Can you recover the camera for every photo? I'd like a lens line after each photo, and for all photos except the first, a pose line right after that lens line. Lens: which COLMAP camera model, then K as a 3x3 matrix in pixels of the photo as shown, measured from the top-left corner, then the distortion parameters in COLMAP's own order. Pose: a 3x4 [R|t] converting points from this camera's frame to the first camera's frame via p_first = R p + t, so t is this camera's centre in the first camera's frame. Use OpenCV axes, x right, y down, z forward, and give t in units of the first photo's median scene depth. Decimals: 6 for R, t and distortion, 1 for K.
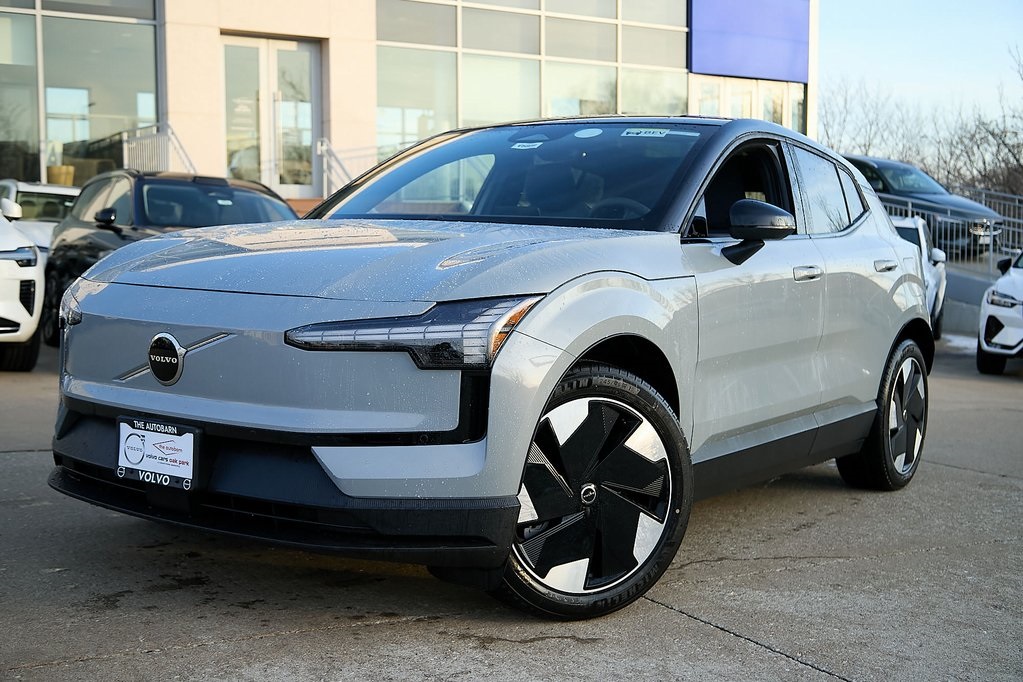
lens RADIAL K [[1203.5, 0, 511.5], [0, 1203.5, 341.0], [0, 0, 1]] dist [-0.019749, 0.029446]
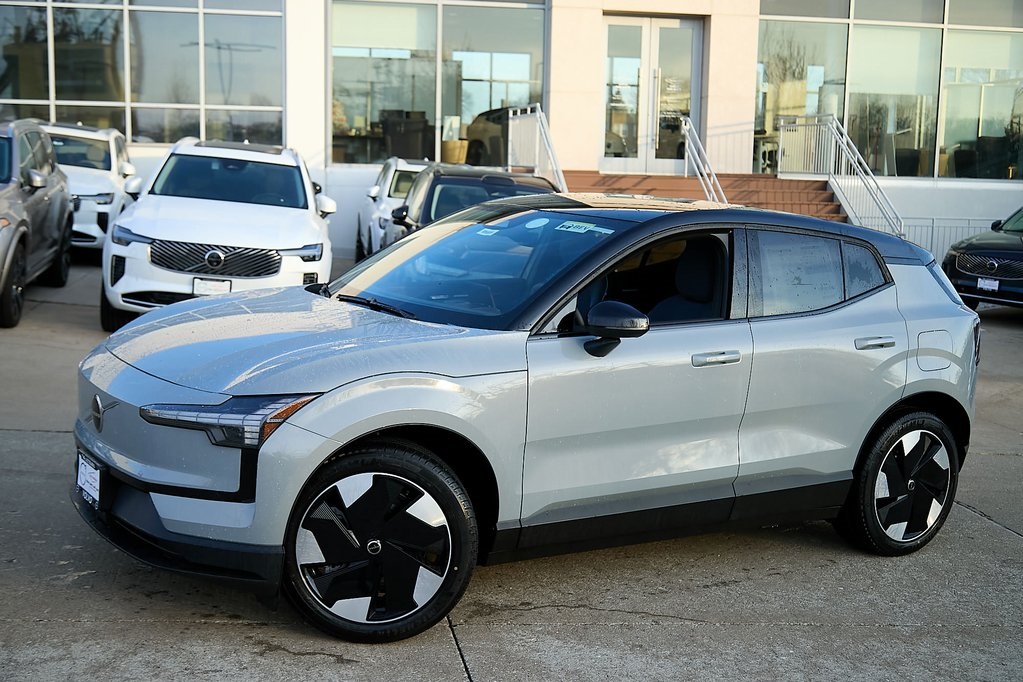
lens RADIAL K [[1203.5, 0, 511.5], [0, 1203.5, 341.0], [0, 0, 1]] dist [-0.019749, 0.029446]
pose [[0.930196, 0.069665, -0.360391, 0.624284], [-0.055001, 0.997193, 0.050798, -0.157731], [0.362918, -0.027430, 0.931417, -0.120411]]
